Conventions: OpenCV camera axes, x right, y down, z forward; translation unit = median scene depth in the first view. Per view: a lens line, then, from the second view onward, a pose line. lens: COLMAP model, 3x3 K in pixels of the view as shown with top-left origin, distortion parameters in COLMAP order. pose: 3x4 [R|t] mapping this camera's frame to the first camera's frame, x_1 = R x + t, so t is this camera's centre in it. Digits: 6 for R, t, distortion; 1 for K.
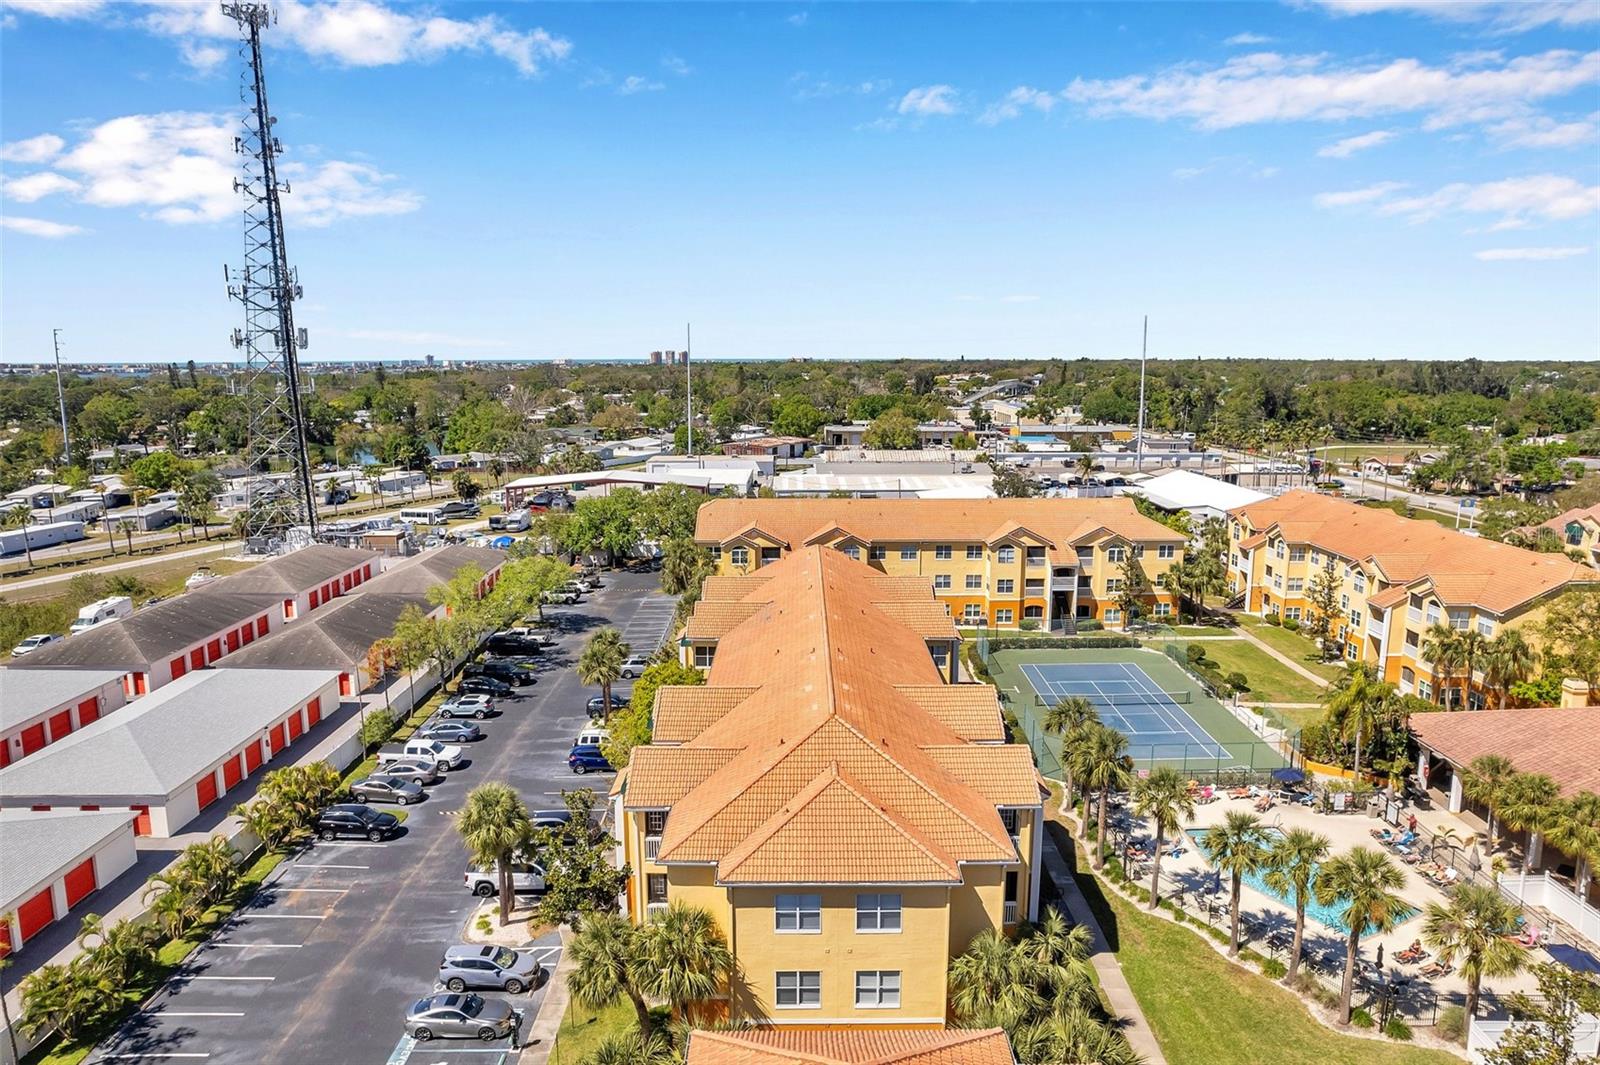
lens RADIAL K [[1045.4, 0, 809.1], [0, 1045.4, 543.7], [0, 0, 1]] dist [-0.074678, 0.065211]
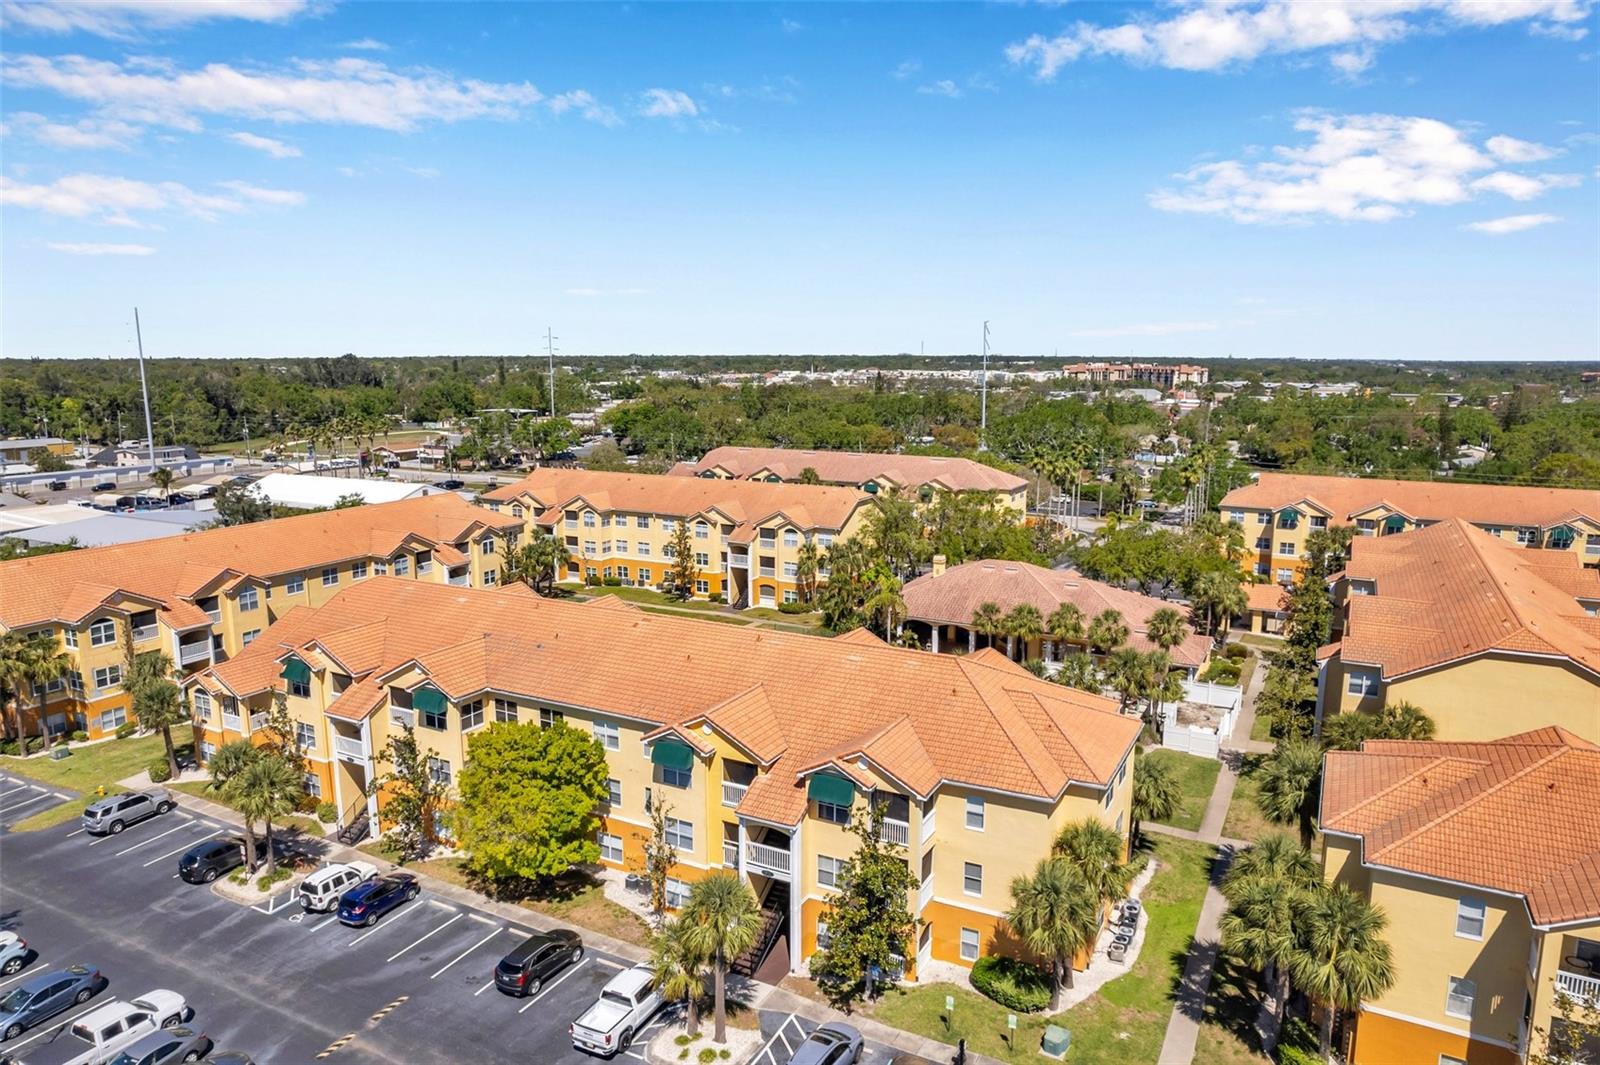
lens RADIAL K [[1045.4, 0, 809.1], [0, 1045.4, 543.7], [0, 0, 1]] dist [-0.074678, 0.065211]
pose [[0.471558, -0.157290, 0.867694, -0.426204], [0.156096, 0.983314, 0.093417, -0.036947], [-0.867910, 0.091393, 0.488242, 0.240200]]
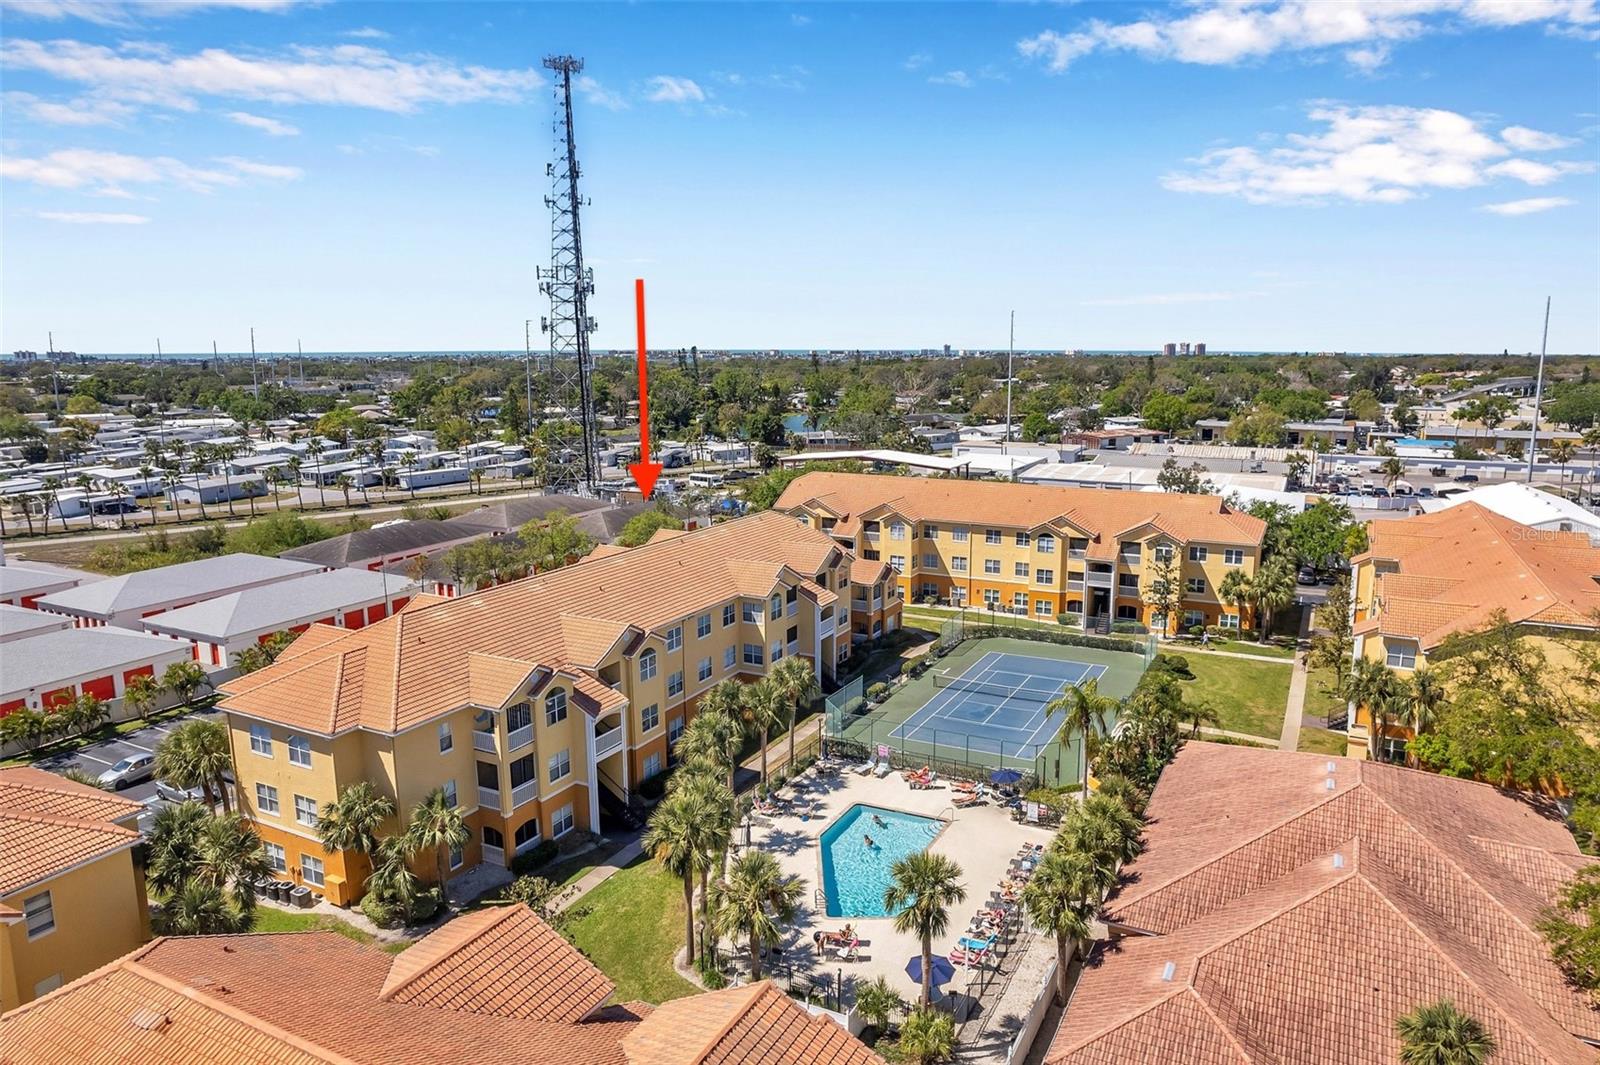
lens RADIAL K [[1041.7, 0, 821.9], [0, 1041.7, 523.0], [0, 0, 1]] dist [-0.078501, 0.062410]
pose [[0.889455, 0.077282, -0.450441, 0.434381], [-0.081984, 0.996592, 0.009097, -0.000740], [0.449609, 0.028837, 0.892760, 0.043026]]
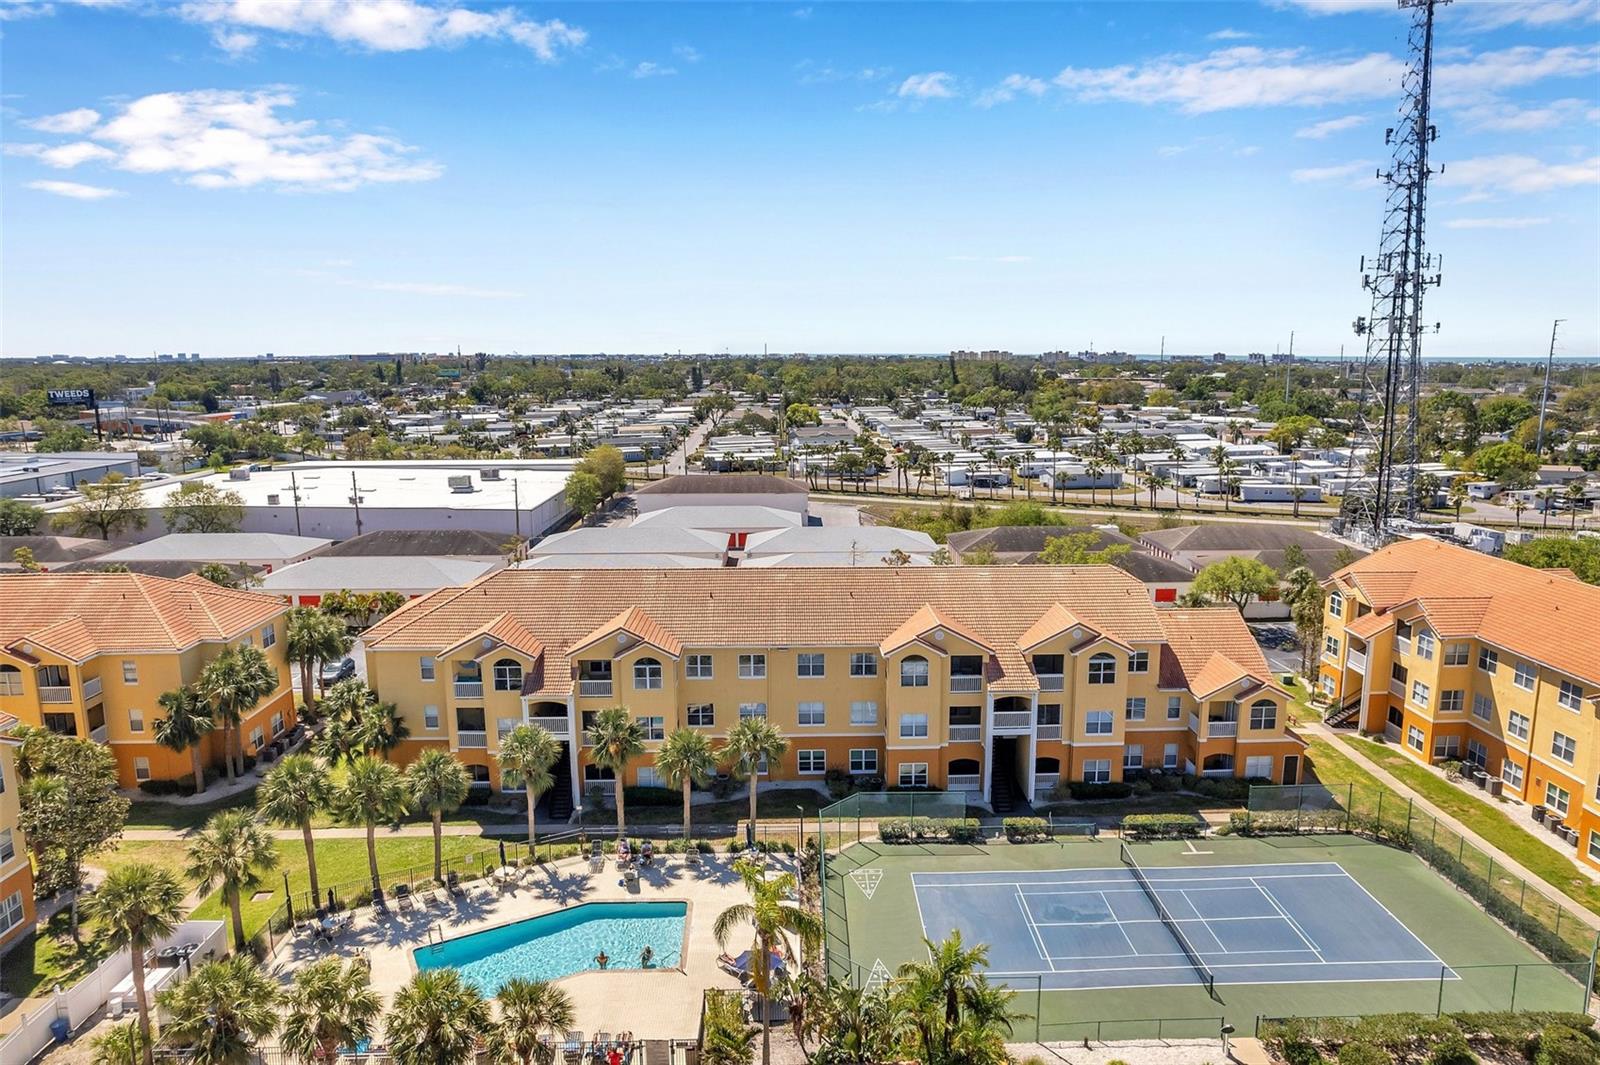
lens RADIAL K [[1041.7, 0, 821.9], [0, 1041.7, 523.0], [0, 0, 1]] dist [-0.078501, 0.062410]
pose [[0.024988, 0.164828, -0.986006, 0.643809], [-0.177915, 0.971301, 0.157861, -0.096494], [0.983729, 0.171480, 0.053596, 0.572548]]
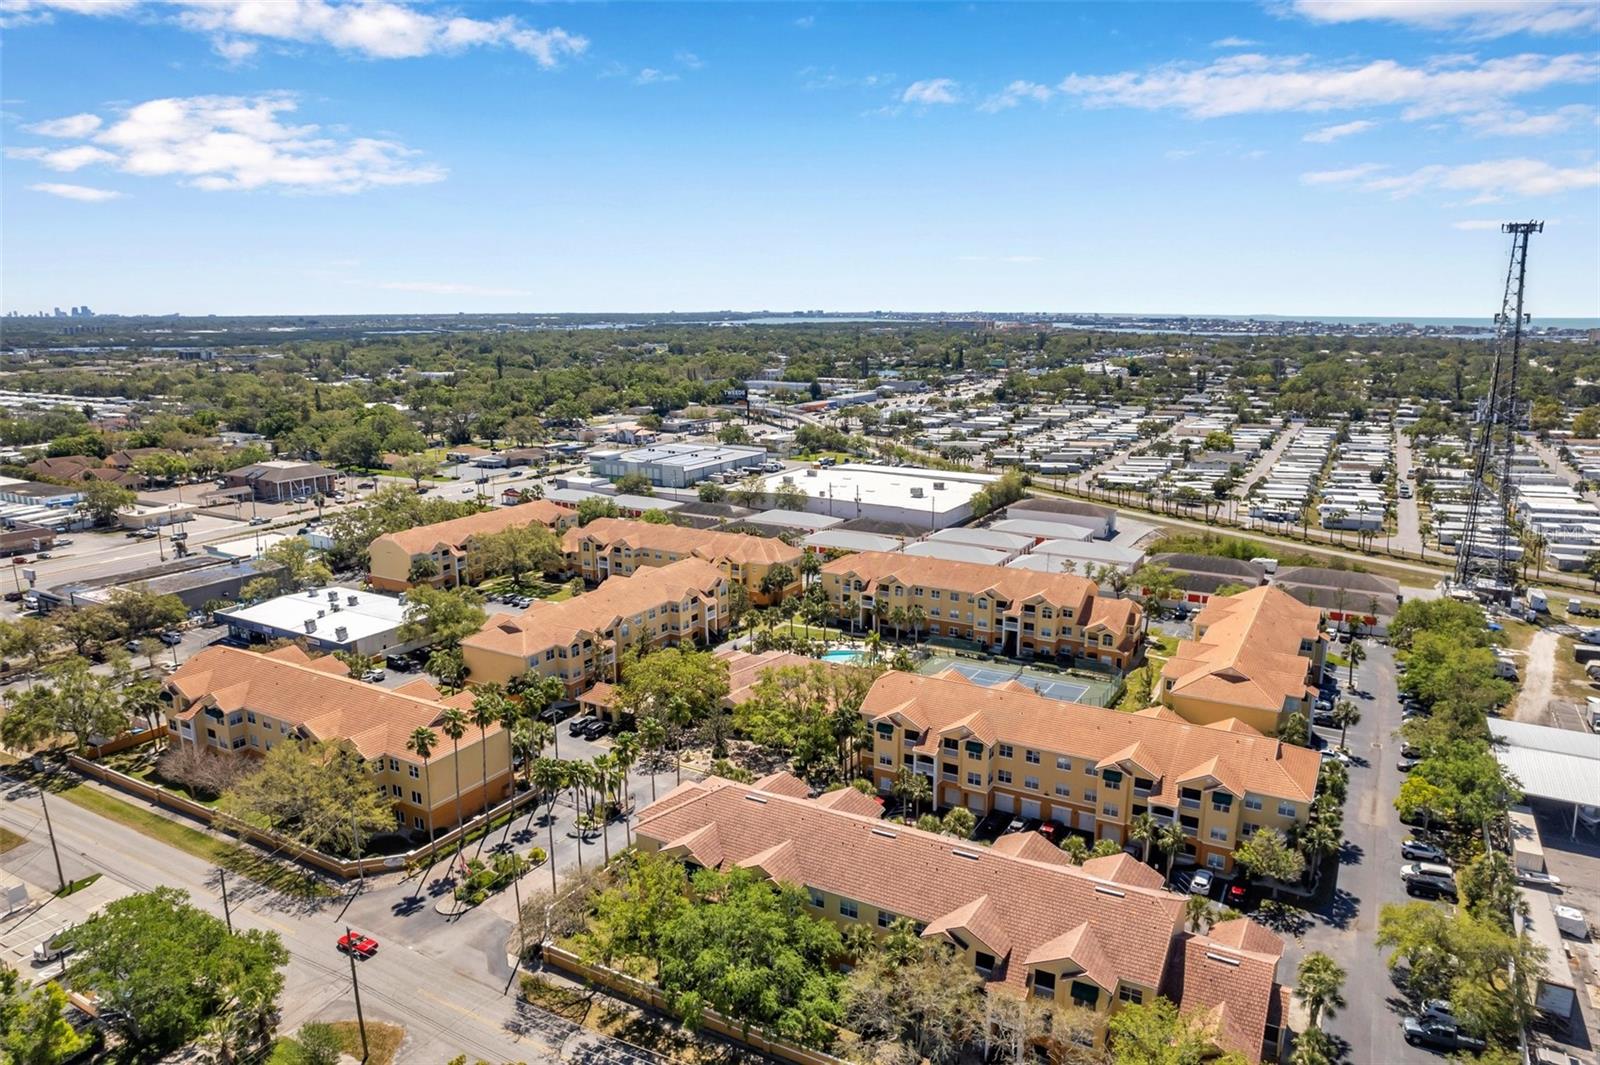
lens RADIAL K [[1041.7, 0, 821.9], [0, 1041.7, 523.0], [0, 0, 1]] dist [-0.078501, 0.062410]
pose [[-0.496843, 0.176975, -0.849604, 1.606412], [-0.155135, 0.945106, 0.287590, -0.494158], [0.853862, 0.274691, -0.442114, 1.148149]]
